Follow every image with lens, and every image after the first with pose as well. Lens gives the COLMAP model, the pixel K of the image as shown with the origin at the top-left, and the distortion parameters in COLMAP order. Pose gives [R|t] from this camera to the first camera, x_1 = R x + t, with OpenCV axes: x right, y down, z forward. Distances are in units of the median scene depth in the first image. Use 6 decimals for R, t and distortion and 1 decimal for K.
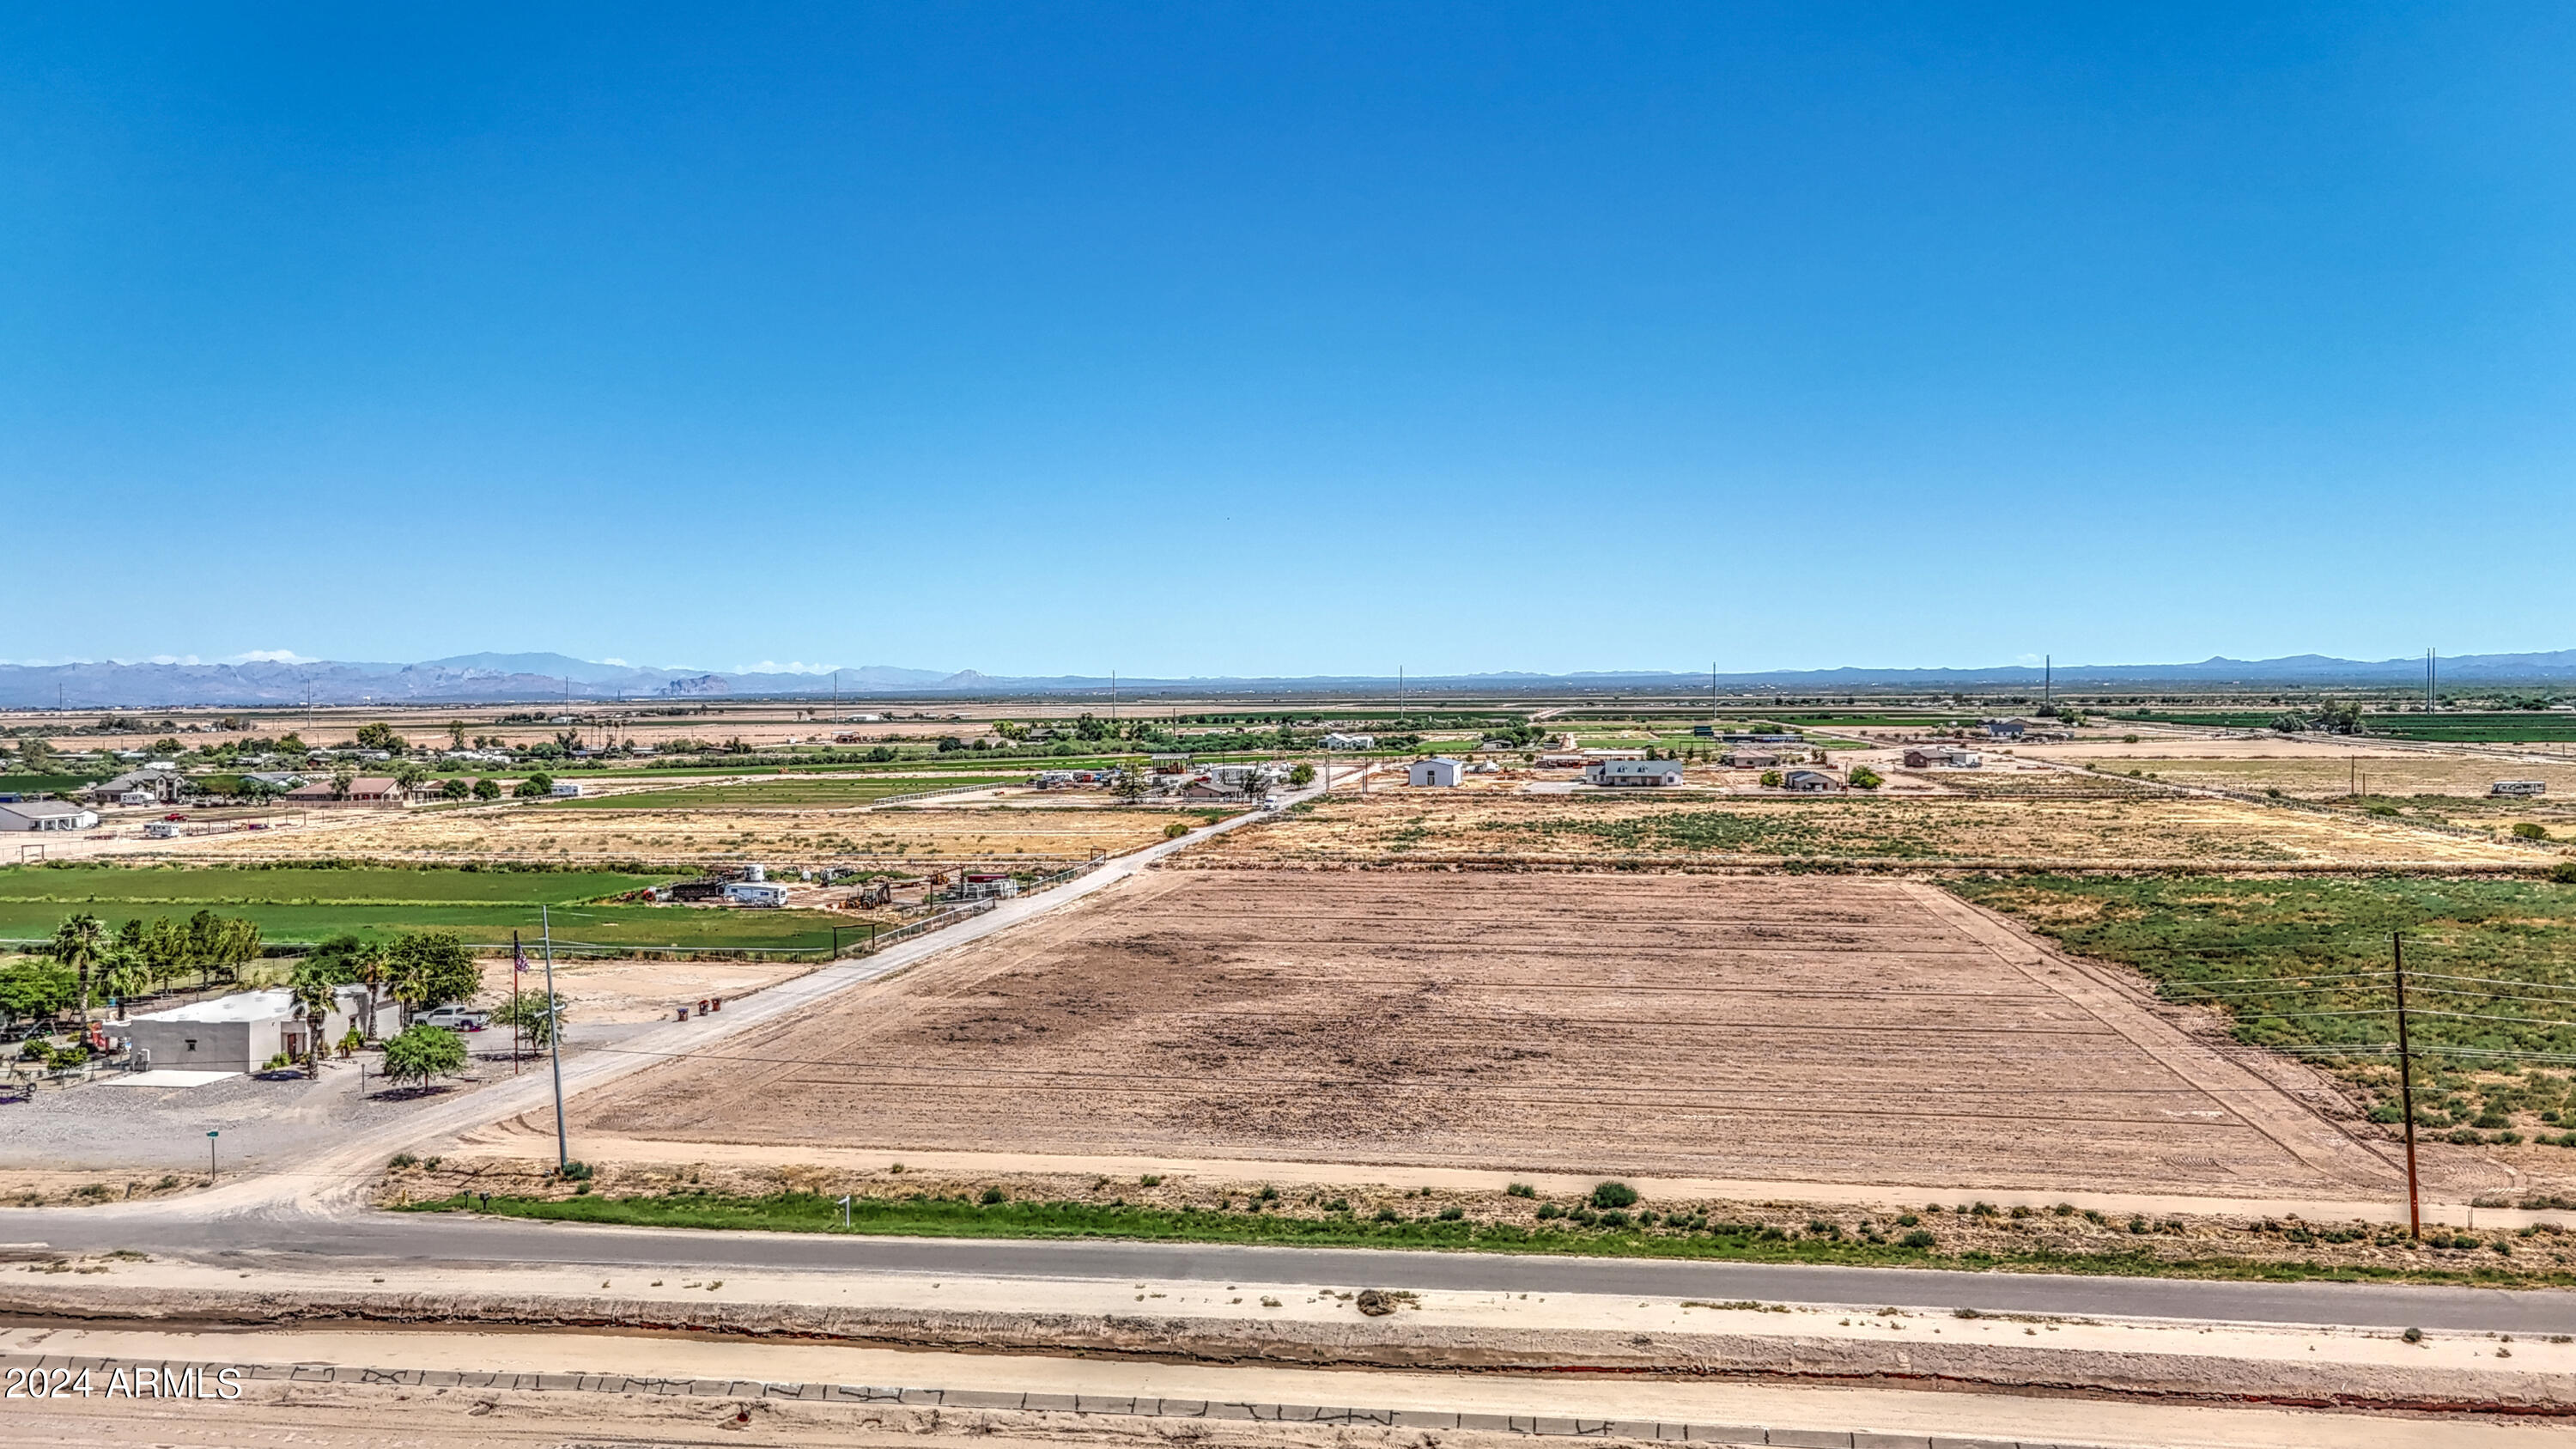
lens RADIAL K [[1929.3, 0, 1280.7], [0, 1929.3, 726.2], [0, 0, 1]] dist [0.067414, -0.059401]
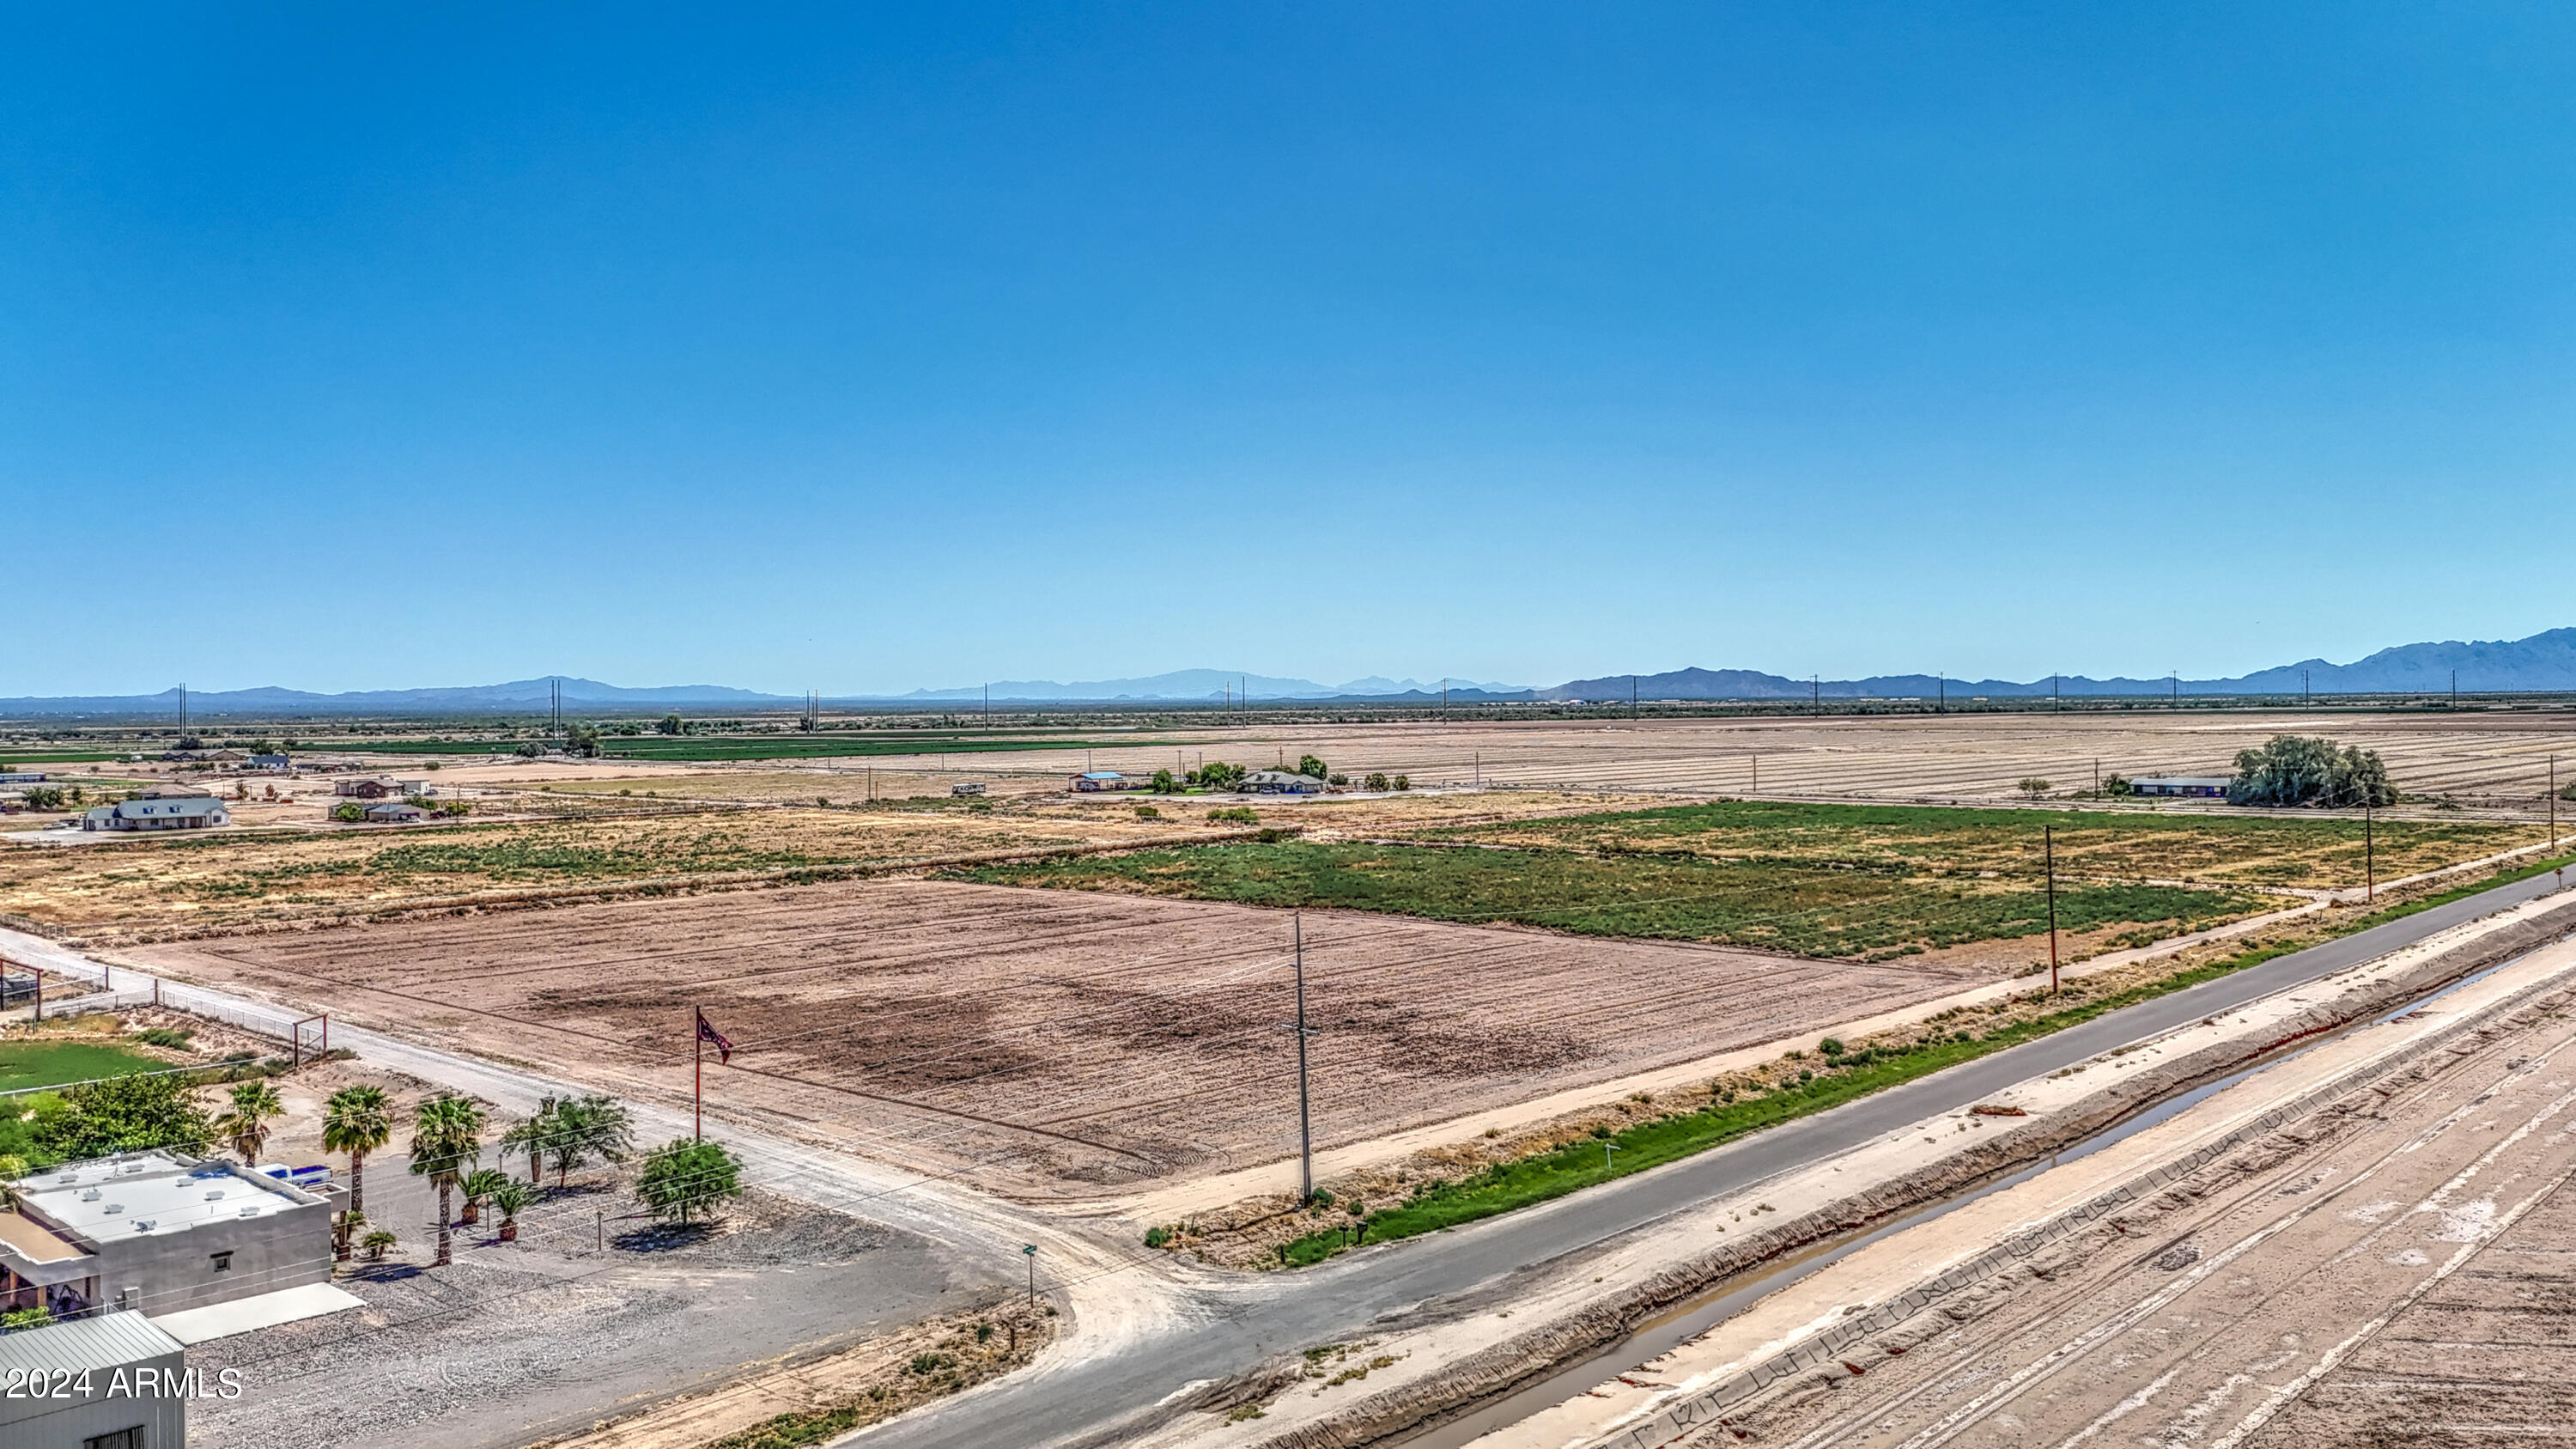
lens RADIAL K [[1947.9, 0, 1280.6], [0, 1947.9, 718.6], [0, 0, 1]] dist [0.070983, -0.066620]
pose [[0.571435, -0.006932, 0.820618, -1.172040], [0.023798, 0.999684, -0.008127, 0.005871], [-0.820303, 0.024173, 0.571419, 0.486946]]
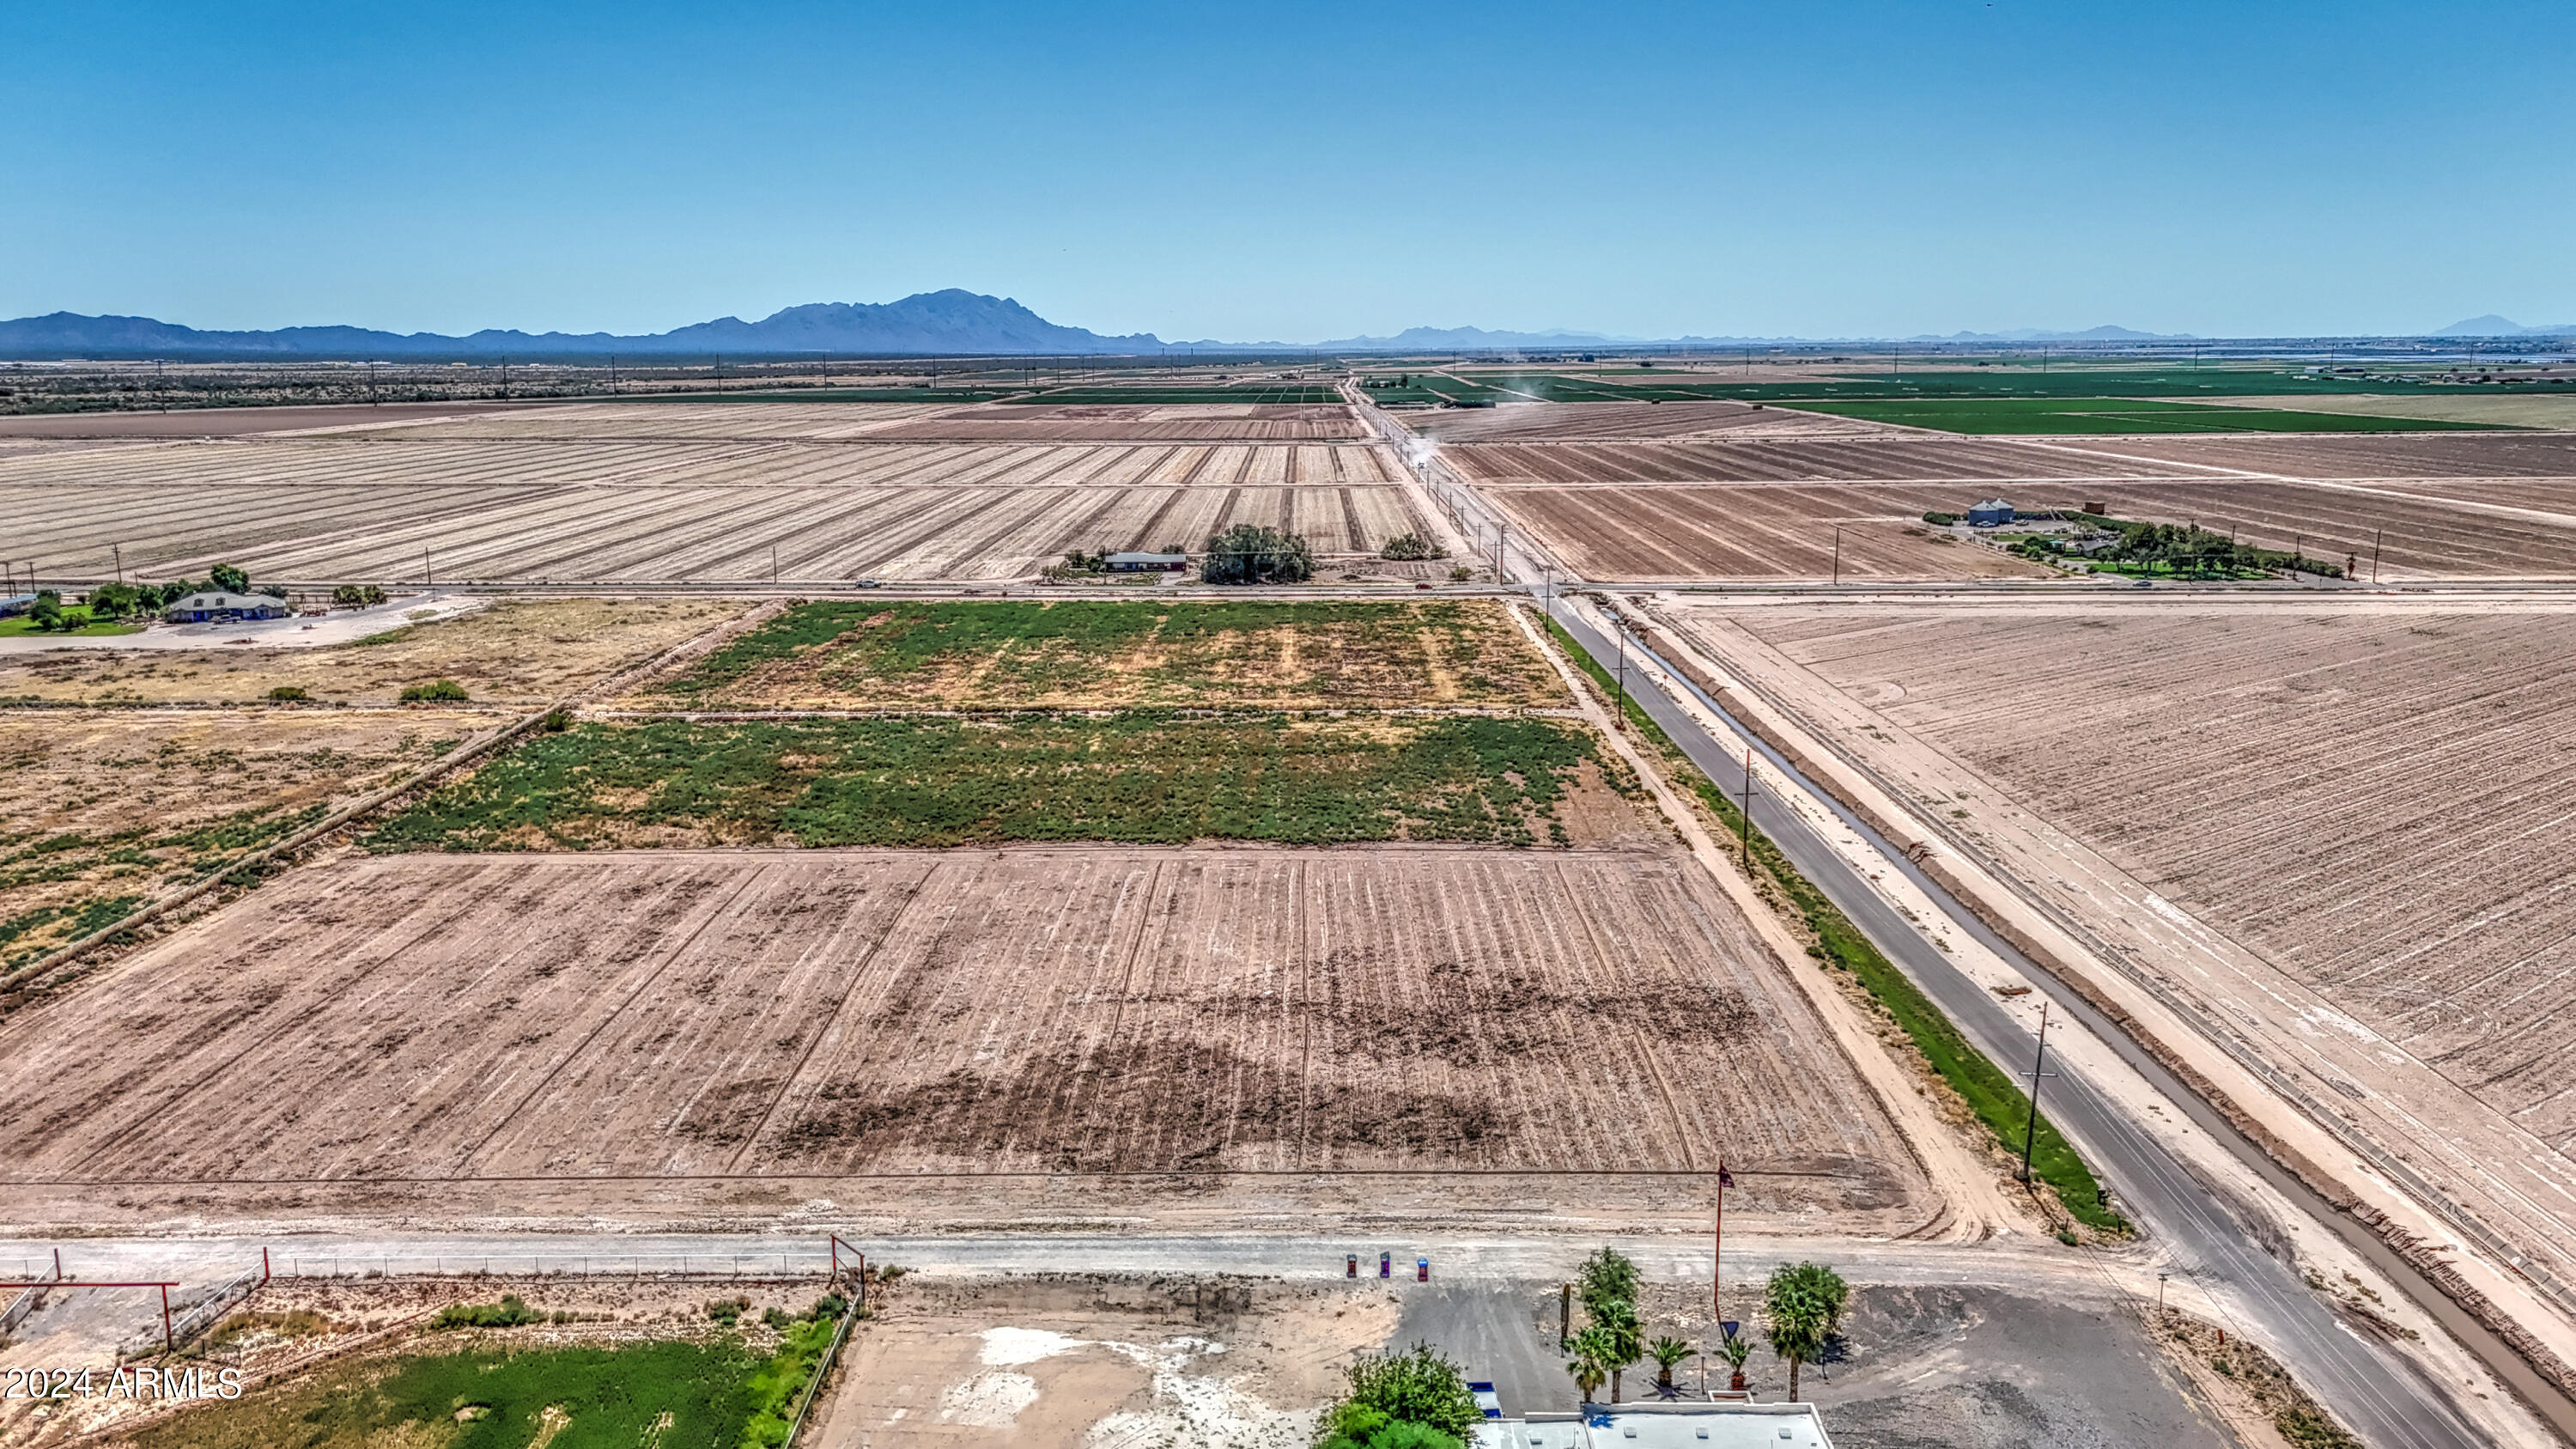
lens RADIAL K [[1963.9, 0, 1280.8], [0, 1963.9, 725.8], [0, 0, 1]] dist [0.071226, -0.066133]
pose [[-0.143224, -0.181043, 0.972990, -1.650594], [0.024467, 0.982178, 0.186354, -0.374699], [-0.989388, 0.050497, -0.136242, 1.748420]]
